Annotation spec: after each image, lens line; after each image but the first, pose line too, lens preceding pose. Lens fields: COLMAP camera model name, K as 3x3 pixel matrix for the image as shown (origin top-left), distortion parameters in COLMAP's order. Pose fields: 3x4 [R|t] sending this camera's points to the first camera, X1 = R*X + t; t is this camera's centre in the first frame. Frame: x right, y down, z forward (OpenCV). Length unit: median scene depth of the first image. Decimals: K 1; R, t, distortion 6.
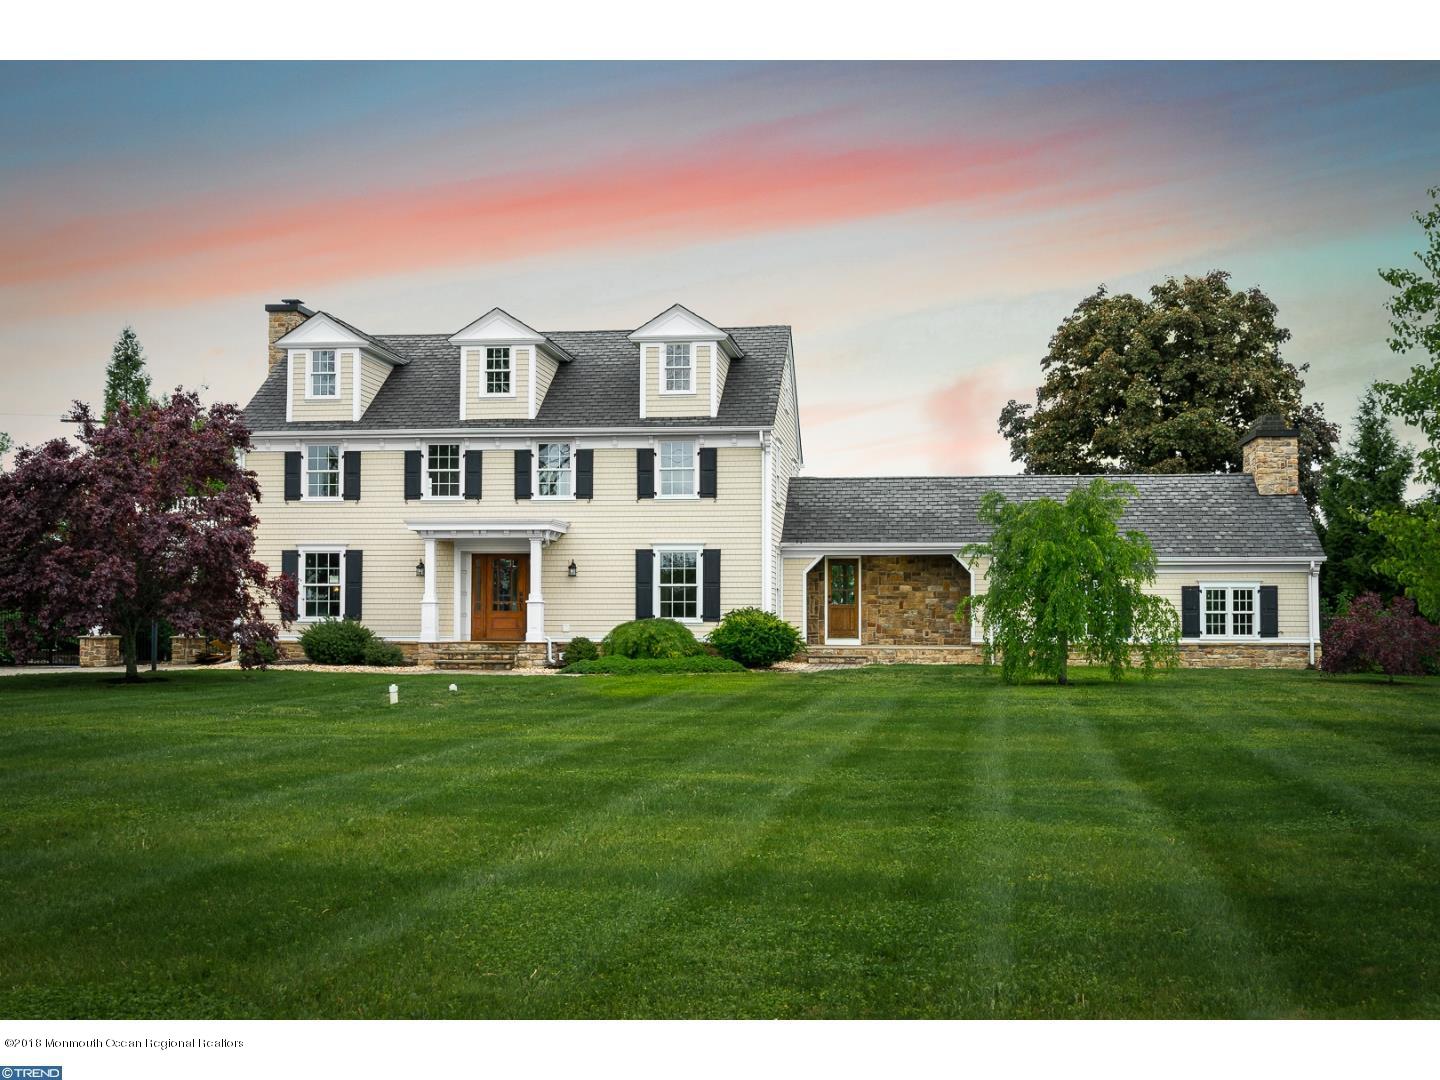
lens RADIAL K [[1583.6, 0, 722.0], [0, 1583.6, 591.4], [0, 0, 1]] dist [-0.001036, -0.007719]
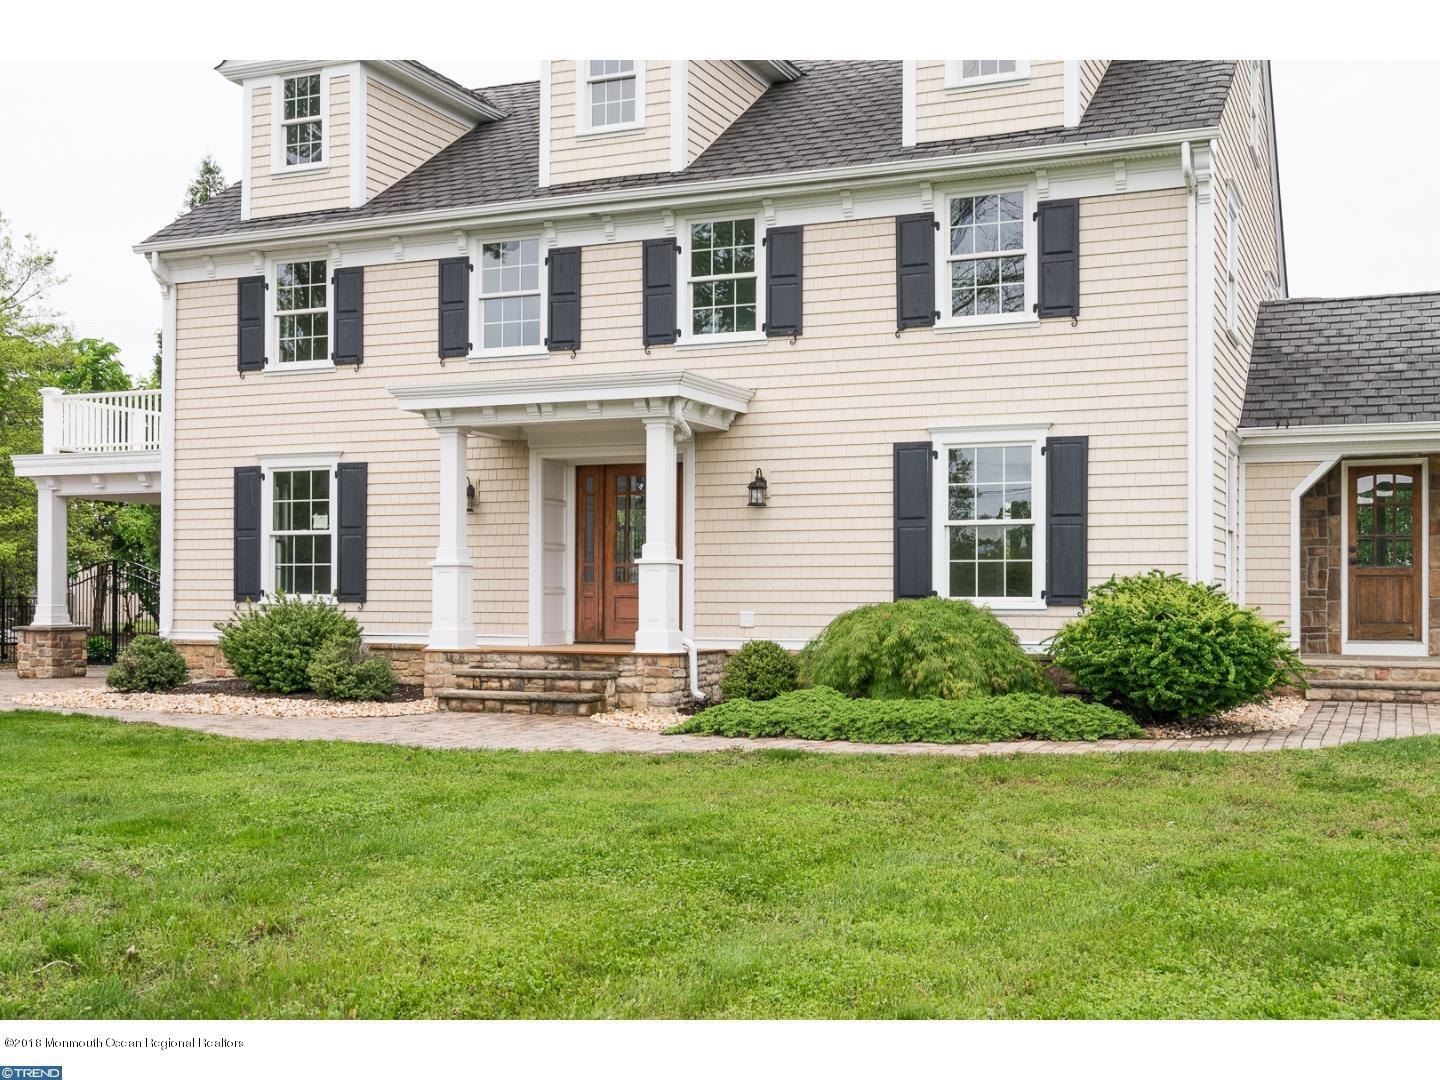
lens RADIAL K [[1583.6, 0, 722.0], [0, 1583.6, 591.4], [0, 0, 1]] dist [-0.001036, -0.007719]
pose [[0.958791, -0.001012, -0.284109, 0.025389], [0.005959, 0.999845, 0.016550, 0.007393], [0.284048, -0.017561, 0.958649, 0.557123]]
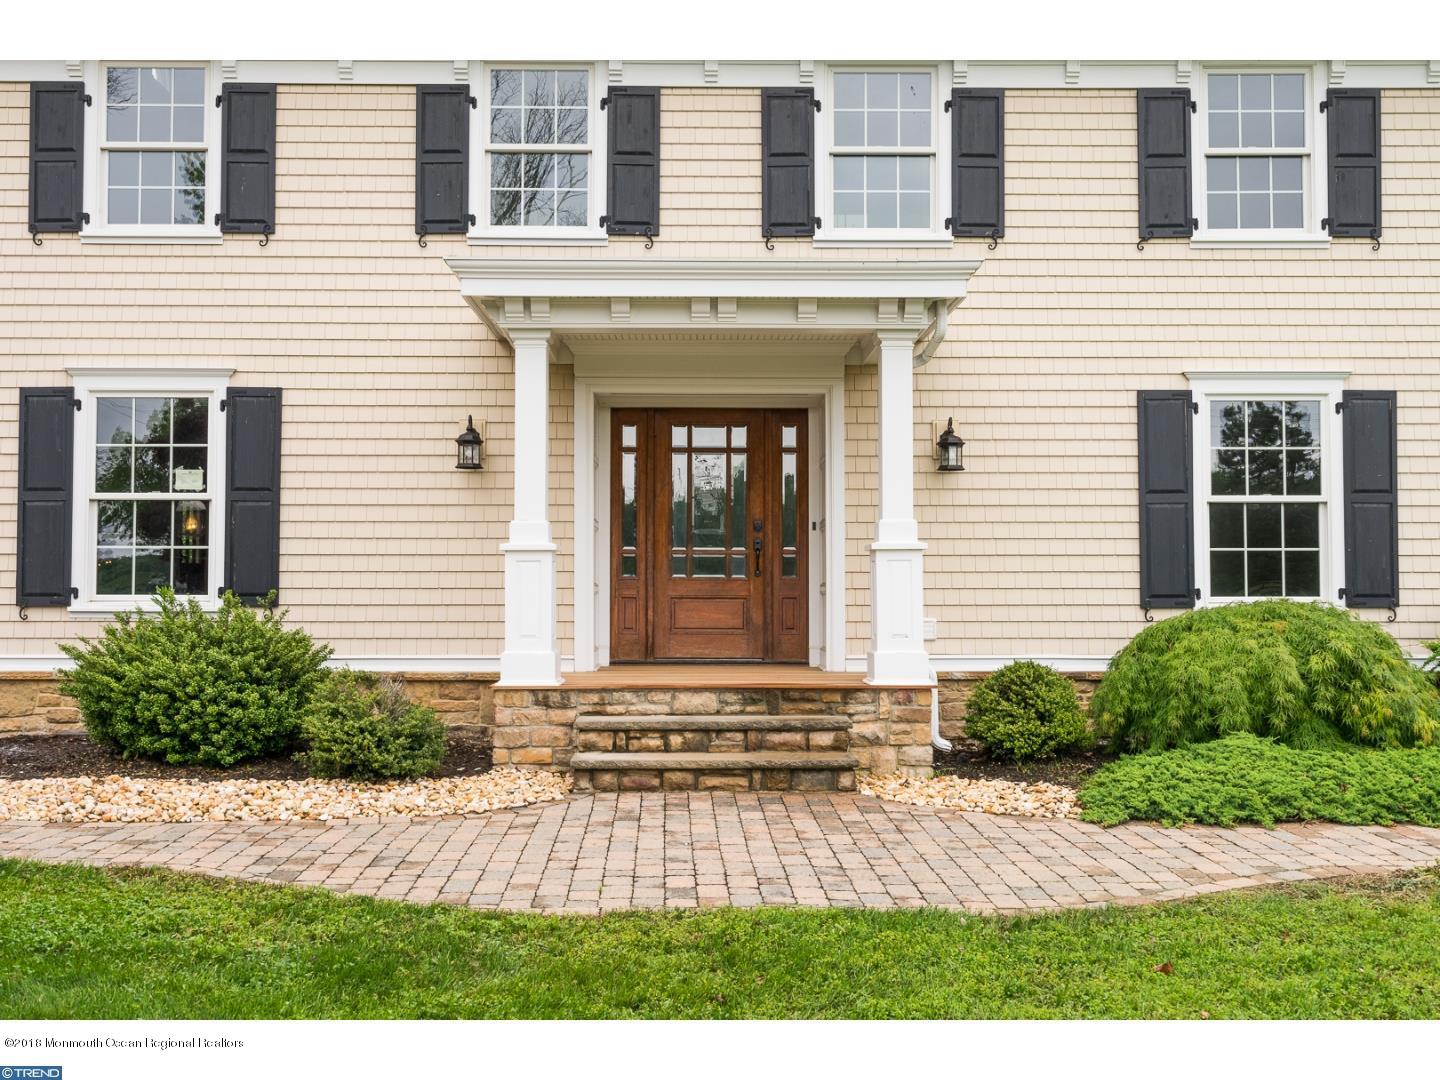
lens RADIAL K [[1406.2, 0, 720.0], [0, 1406.2, 540.0], [0, 0, 1]] dist [0.003730, -0.000638]
pose [[0.991713, 0.001861, 0.128462, -0.178314], [-0.000634, 0.999954, -0.009586, 0.007596], [-0.128474, 0.009425, 0.991668, 0.716919]]
